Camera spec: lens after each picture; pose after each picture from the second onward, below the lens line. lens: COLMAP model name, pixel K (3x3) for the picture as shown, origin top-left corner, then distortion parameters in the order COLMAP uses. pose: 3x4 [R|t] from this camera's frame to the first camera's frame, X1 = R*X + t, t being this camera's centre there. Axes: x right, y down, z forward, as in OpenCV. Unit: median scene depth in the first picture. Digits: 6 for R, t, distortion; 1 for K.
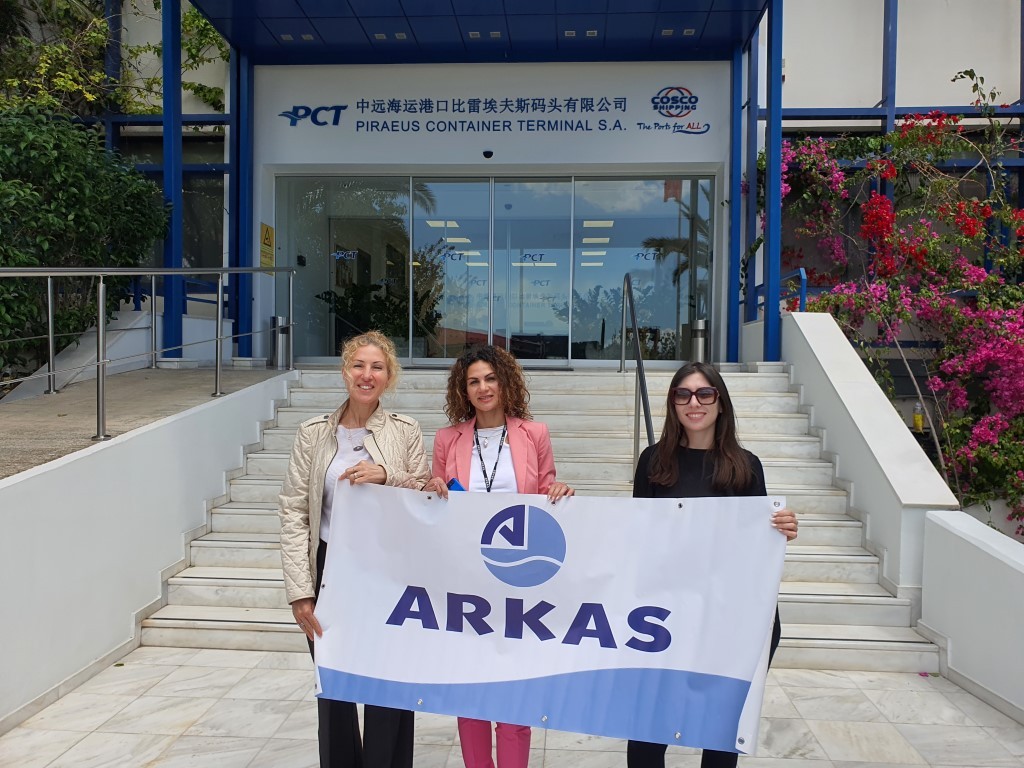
lens RADIAL K [[765.4, 0, 524.2], [0, 765.4, 387.9], [0, 0, 1]] dist [-0.044320, 0.067832]
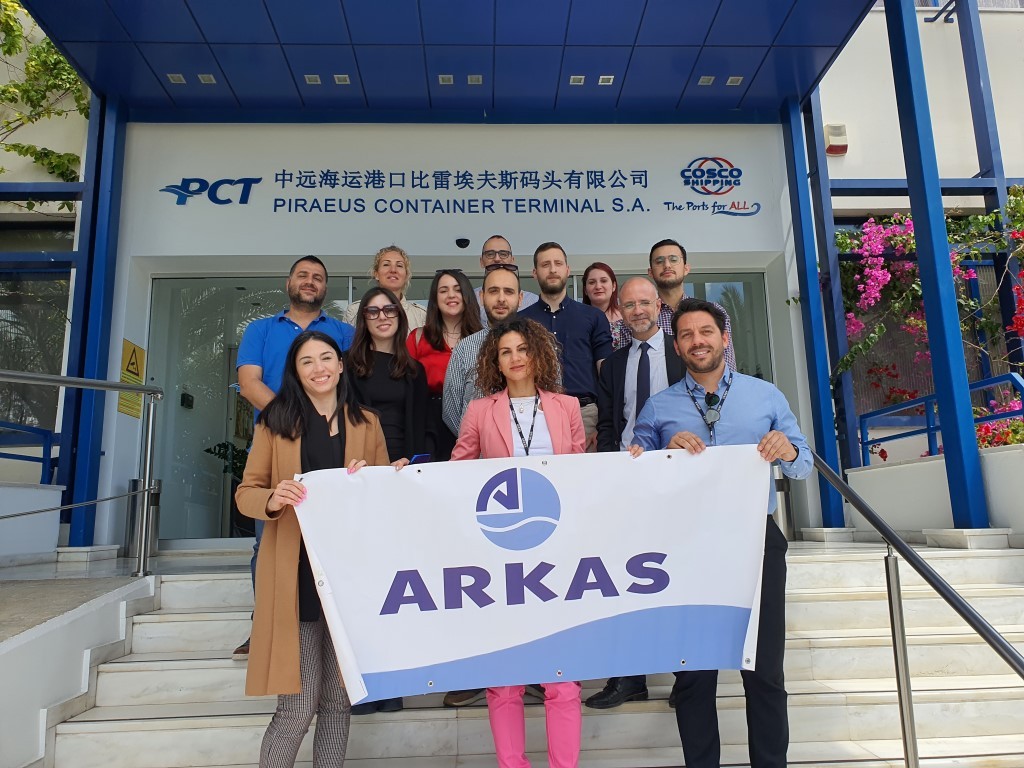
lens RADIAL K [[764.1, 0, 512.0], [0, 764.1, 384.0], [0, 0, 1]] dist [-0.000223, 0.007971]
pose [[0.994137, -0.016336, 0.106884, -0.081302], [0.038503, 0.977208, -0.208764, -0.025774], [-0.101037, 0.211656, 0.972108, 0.331018]]
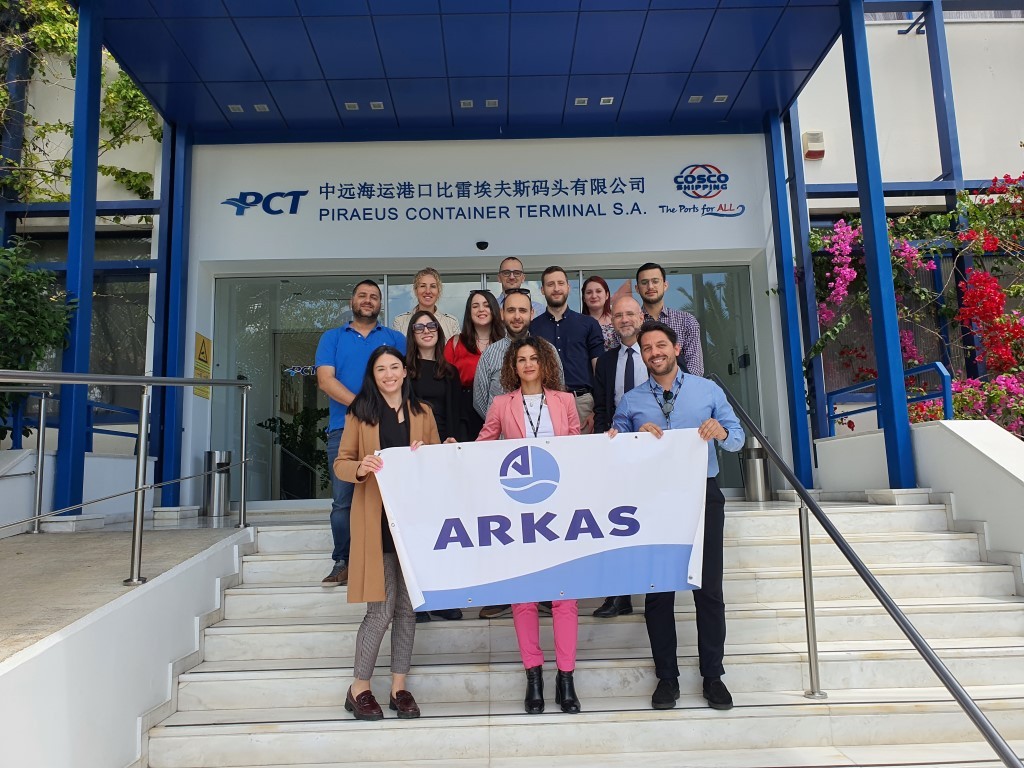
lens RADIAL K [[762.3, 0, 501.6], [0, 762.3, 380.9], [0, 0, 1]] dist [0.011413, -0.007326]
pose [[0.996974, -0.028718, 0.072232, -0.091770], [0.040692, 0.984567, -0.170213, -0.020955], [-0.066229, 0.172637, 0.982756, 0.216925]]
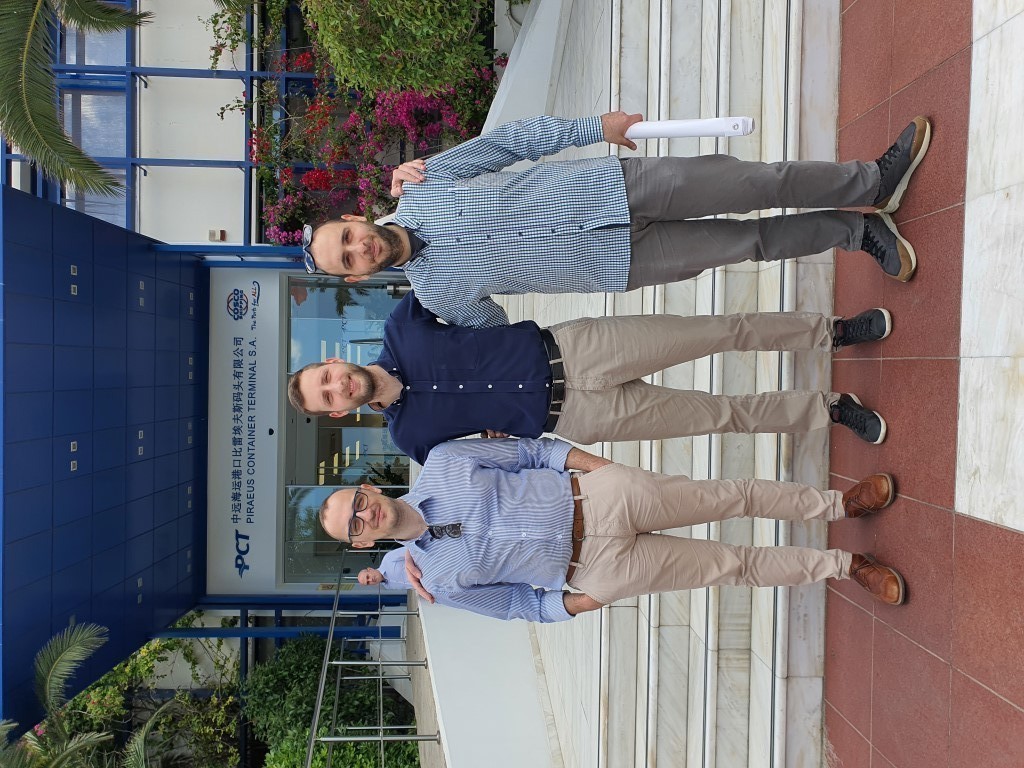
lens RADIAL K [[765.4, 0, 524.2], [0, 765.4, 387.9], [0, 0, 1]] dist [-0.044320, 0.067832]
pose [[0.002505, -0.999282, 0.037802, -0.017683], [0.999268, 0.003944, 0.038049, 0.122968], [-0.038171, 0.037679, 0.998561, -0.483891]]
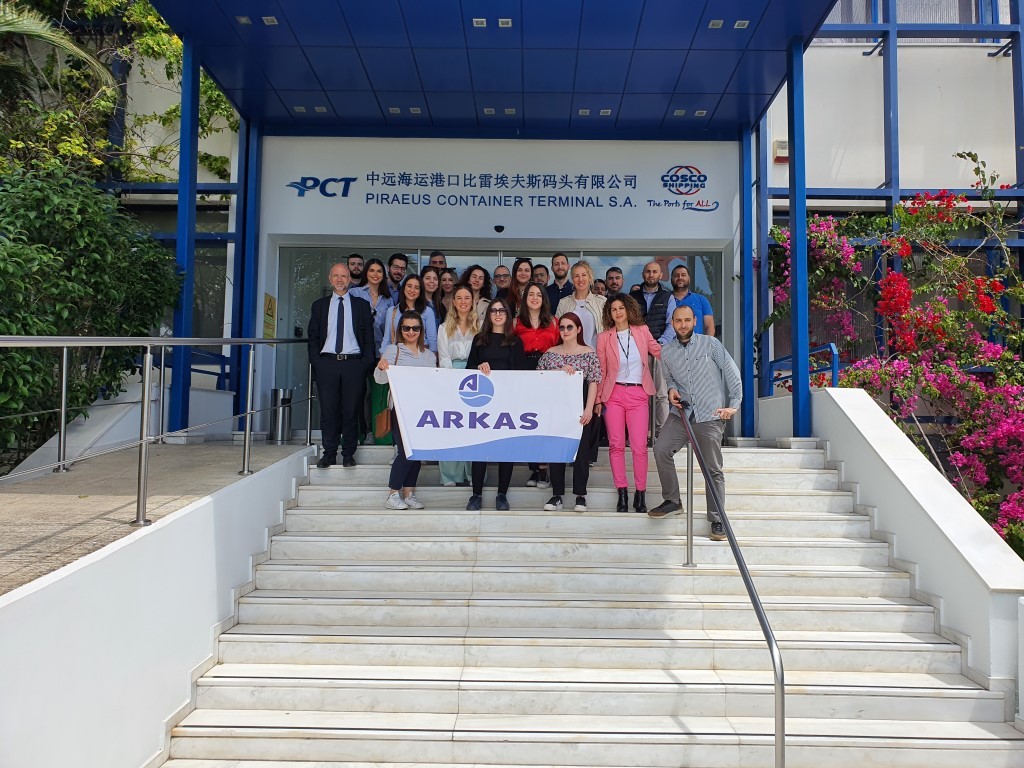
lens RADIAL K [[758.7, 0, 521.2], [0, 758.7, 393.4], [0, 0, 1]] dist [0.009376, -0.000735]
pose [[0.998720, 0.004244, 0.050411, -0.069037], [0.000145, 0.996230, -0.086746, -0.004548], [-0.050589, 0.086642, 0.994954, 0.027201]]
